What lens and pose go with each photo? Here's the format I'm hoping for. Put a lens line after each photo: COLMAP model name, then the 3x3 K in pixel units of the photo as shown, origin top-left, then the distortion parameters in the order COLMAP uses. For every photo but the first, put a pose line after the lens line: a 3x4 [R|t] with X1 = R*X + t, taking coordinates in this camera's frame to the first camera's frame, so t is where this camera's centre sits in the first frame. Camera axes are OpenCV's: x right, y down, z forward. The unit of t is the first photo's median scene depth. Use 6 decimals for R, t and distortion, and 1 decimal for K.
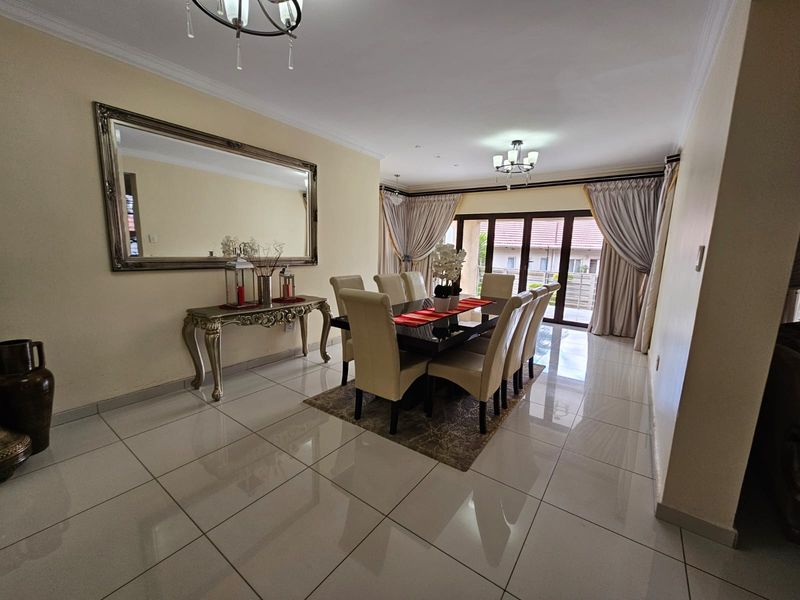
lens RADIAL K [[323.1, 0, 401.4], [0, 323.1, 301.6], [0, 0, 1]] dist [-0.003926, -0.000393]
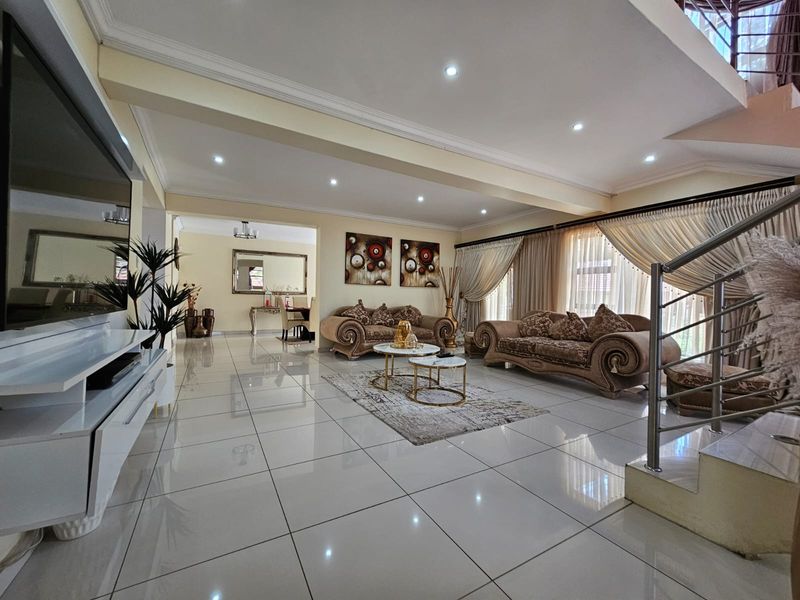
lens RADIAL K [[323.1, 0, 398.1], [0, 323.1, 298.3], [0, 0, 1]] dist [-0.003926, -0.000393]
pose [[0.909674, -0.009302, -0.415218, 1.472327], [-0.057709, 0.987220, -0.148547, 0.247346], [0.411293, 0.159092, 0.897512, -0.941192]]
